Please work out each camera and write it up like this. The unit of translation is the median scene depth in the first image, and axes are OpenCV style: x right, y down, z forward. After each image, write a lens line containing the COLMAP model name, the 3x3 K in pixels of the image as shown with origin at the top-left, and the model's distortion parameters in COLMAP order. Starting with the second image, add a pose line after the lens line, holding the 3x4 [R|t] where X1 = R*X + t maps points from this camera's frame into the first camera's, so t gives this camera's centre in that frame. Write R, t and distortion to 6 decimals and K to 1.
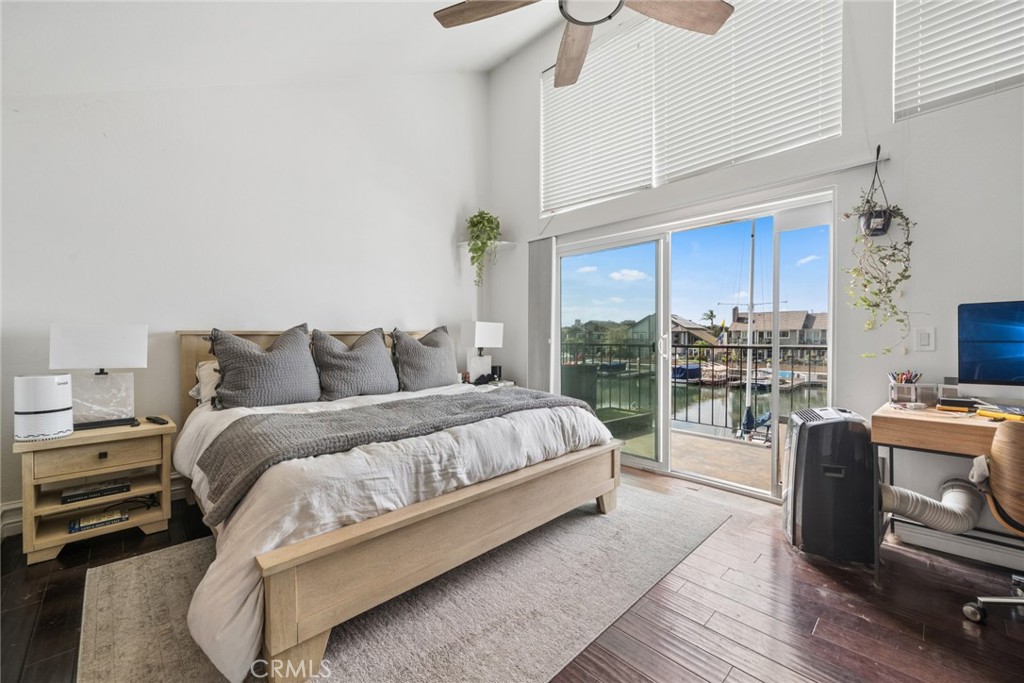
lens RADIAL K [[412.6, 0, 502.9], [0, 412.6, 336.9], [0, 0, 1]] dist [-0.000660, -0.000132]
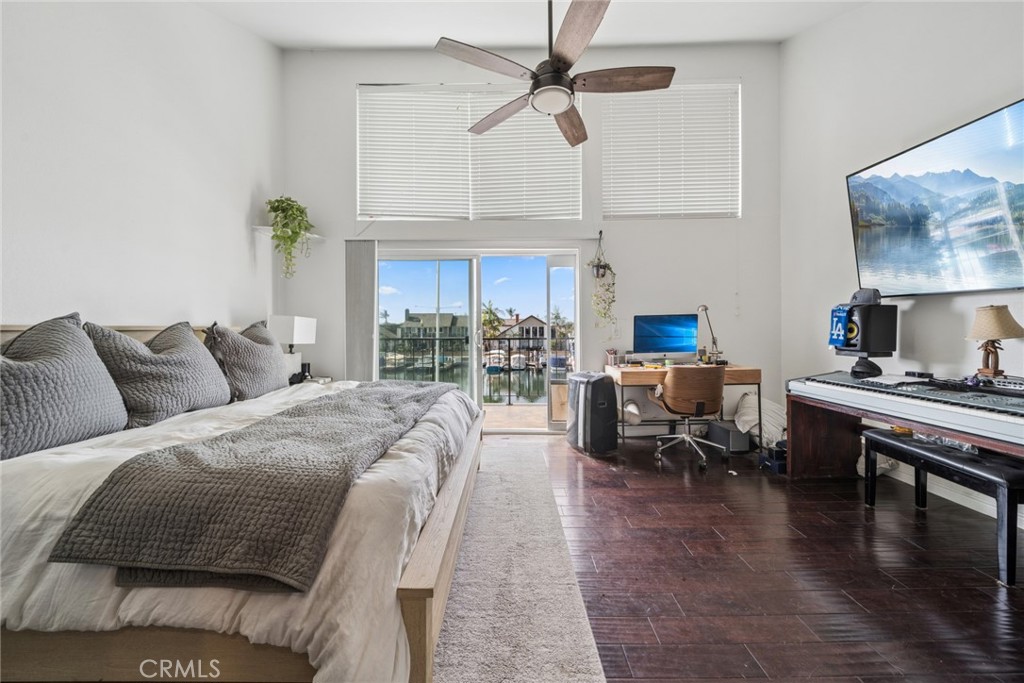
lens RADIAL K [[357.0, 0, 509.0], [0, 357.0, 325.6], [0, 0, 1]] dist [-0.003194, -0.000305]
pose [[0.687486, 0.008548, 0.726147, -0.334862], [0.004941, 0.999853, -0.016448, -0.000691], [-0.726181, 0.014895, 0.687343, 0.106251]]
